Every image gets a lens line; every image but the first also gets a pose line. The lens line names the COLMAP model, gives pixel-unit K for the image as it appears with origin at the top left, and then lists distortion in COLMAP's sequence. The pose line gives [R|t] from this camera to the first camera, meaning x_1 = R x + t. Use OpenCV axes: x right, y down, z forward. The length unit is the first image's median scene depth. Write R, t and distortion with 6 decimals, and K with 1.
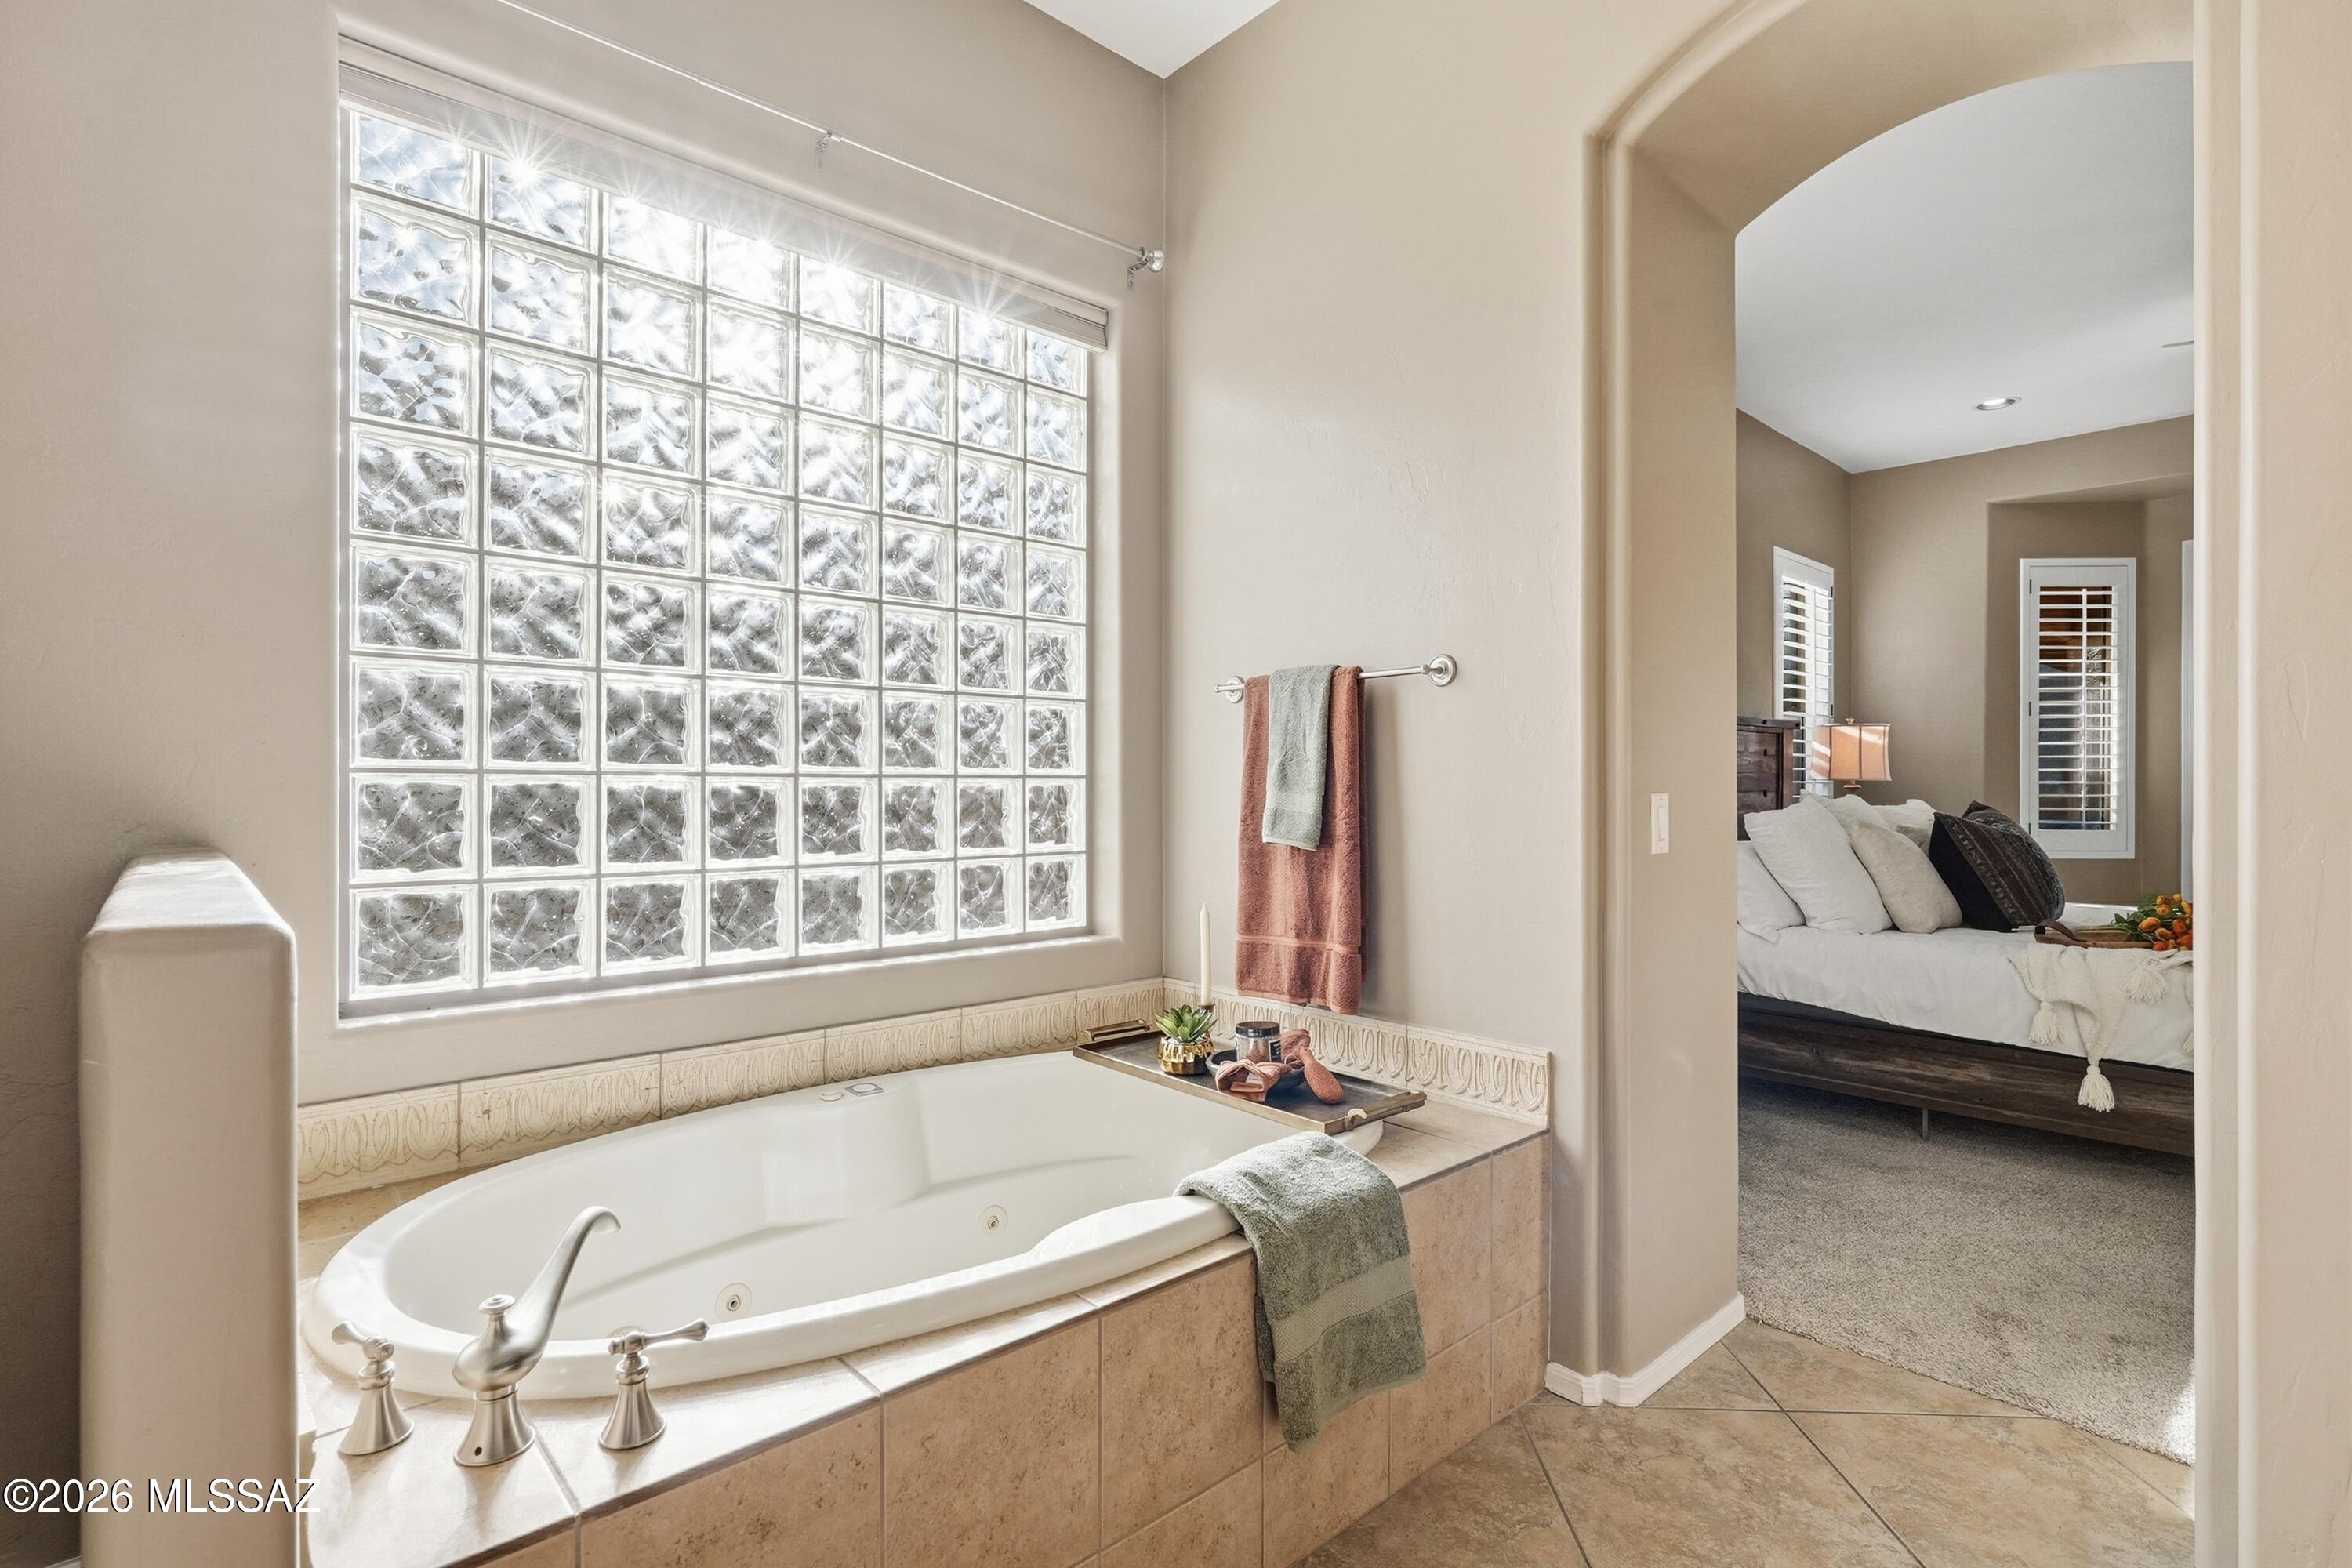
lens RADIAL K [[1116.2, 0, 1176.0], [0, 1116.2, 784.0], [0, 0, 1]] dist [0.001040, 0.000521]
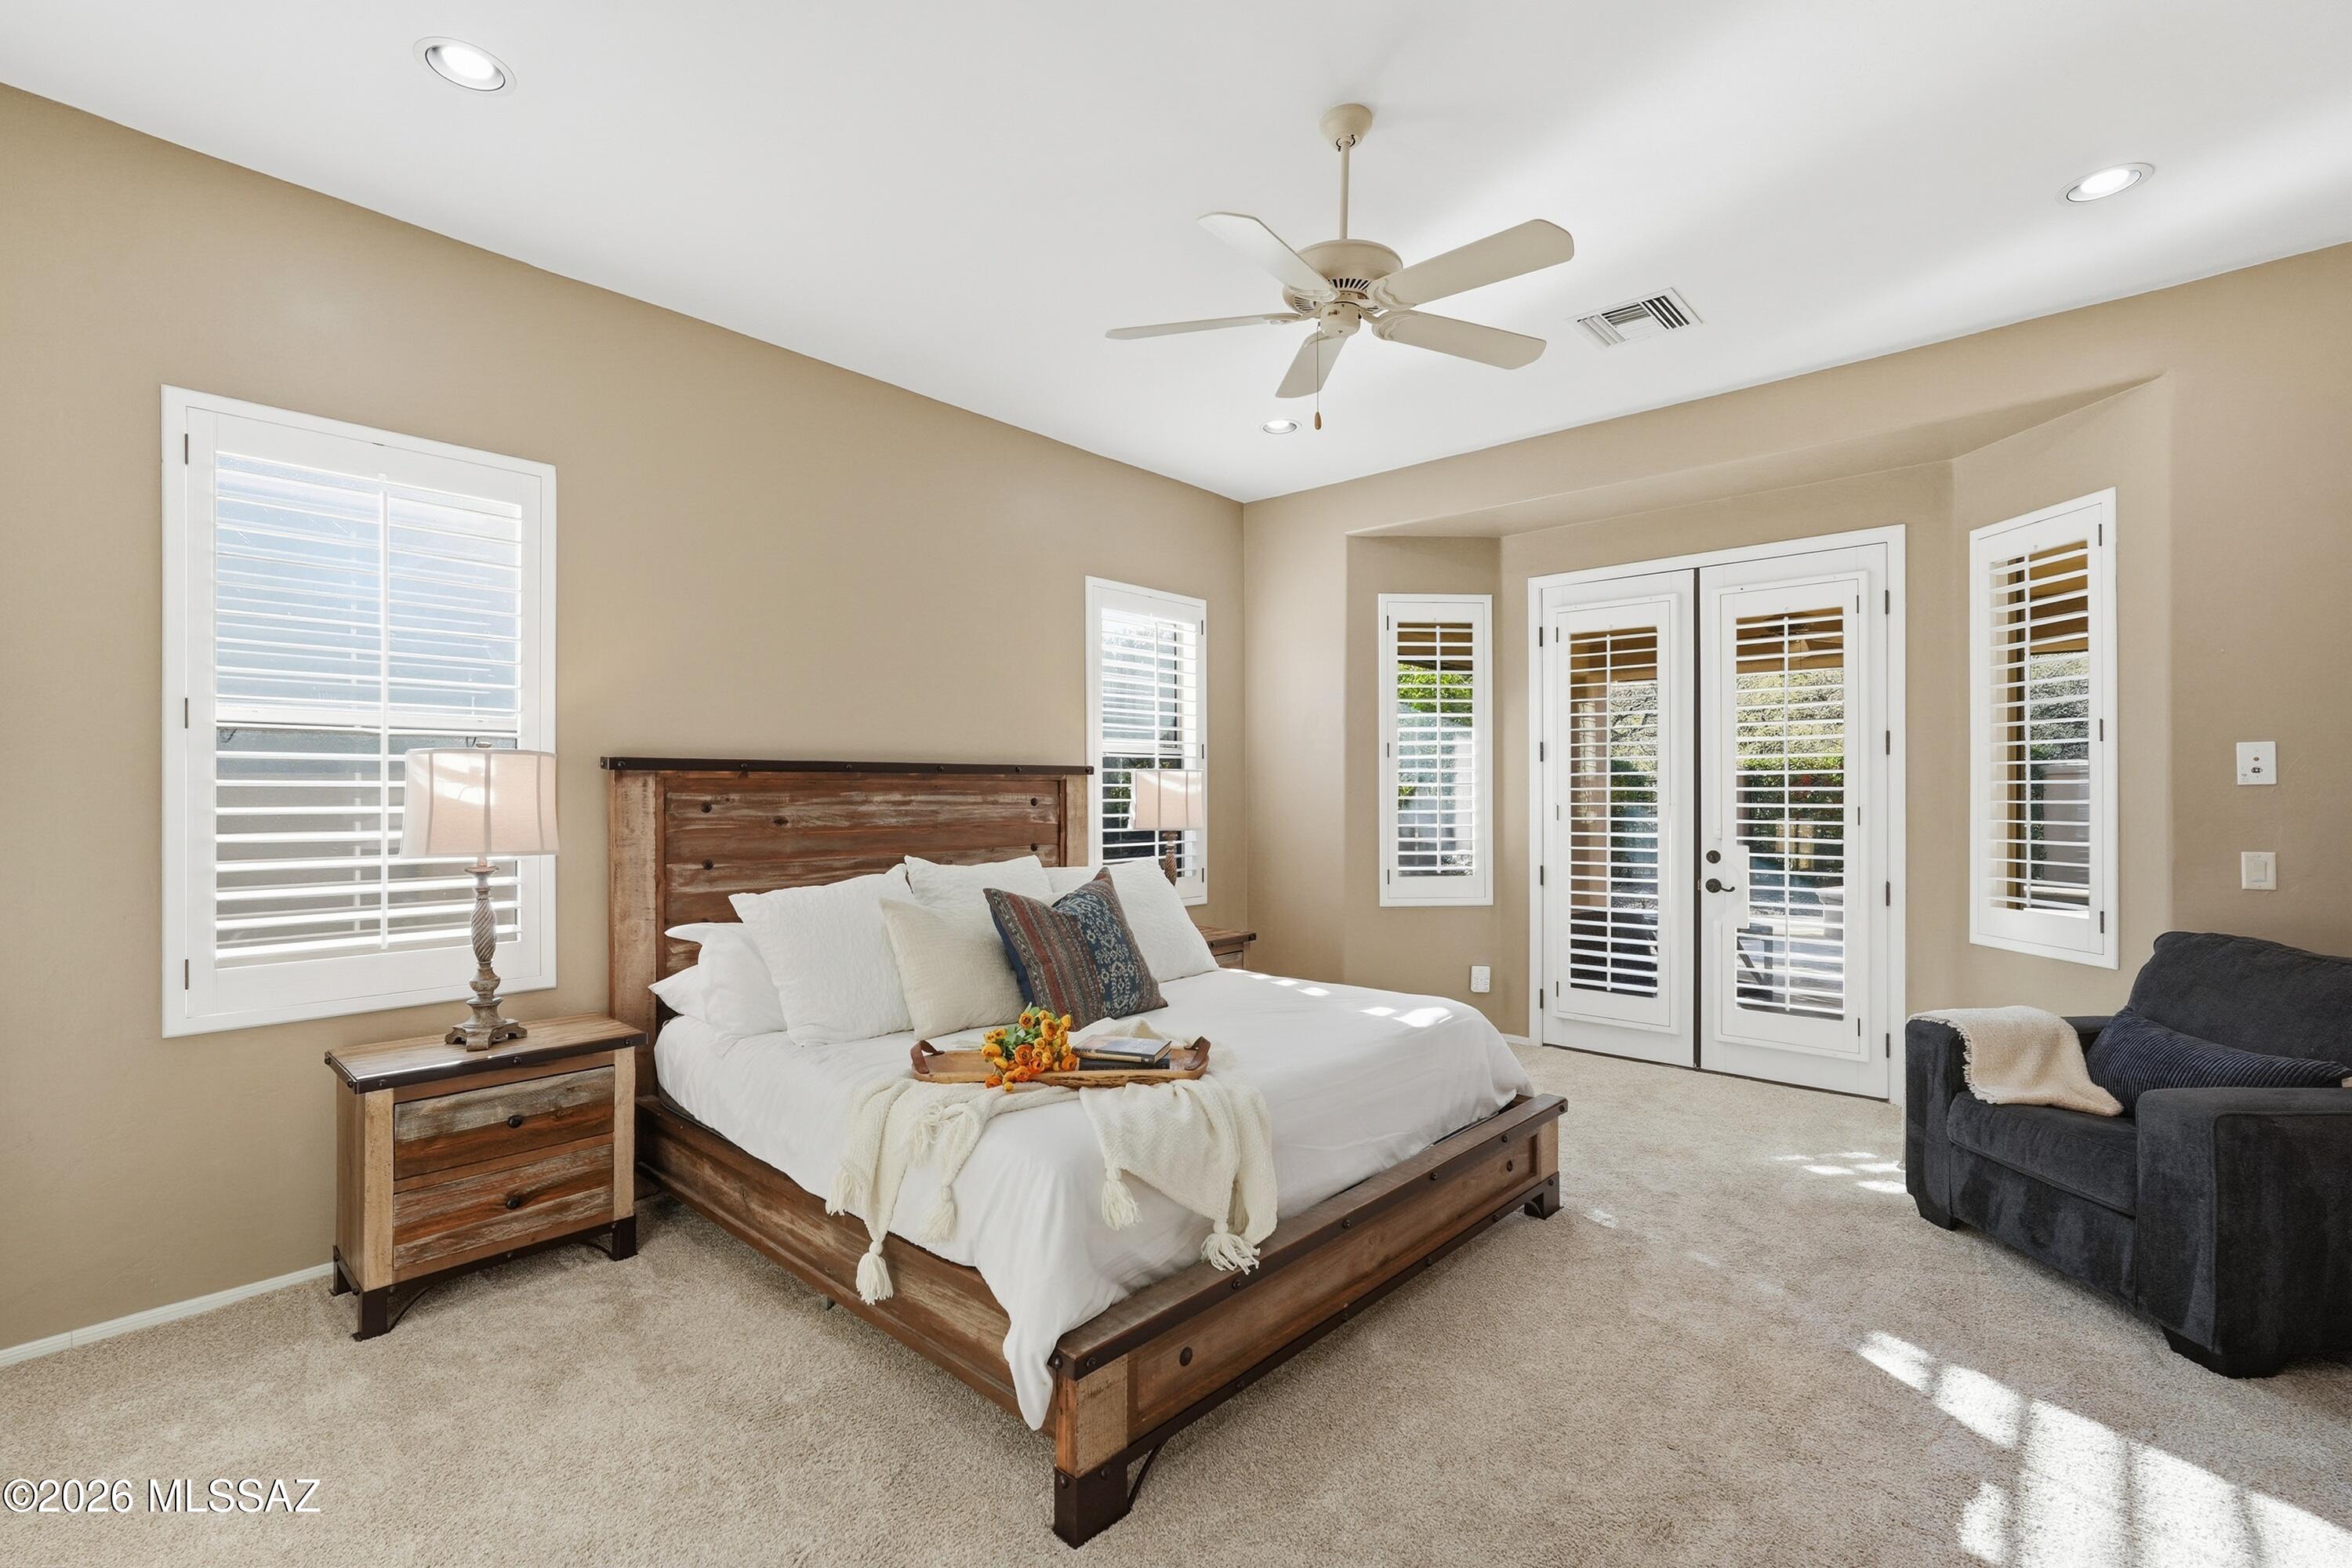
lens RADIAL K [[1029.6, 0, 1168.7], [0, 1029.6, 788.6], [0, 0, 1]] dist [-0.024063, 0.011571]
pose [[0.996604, -0.005757, 0.082139, 0.505024], [0.006122, 0.999972, -0.004191, -0.031962], [-0.082113, 0.004679, 0.996612, 0.137102]]
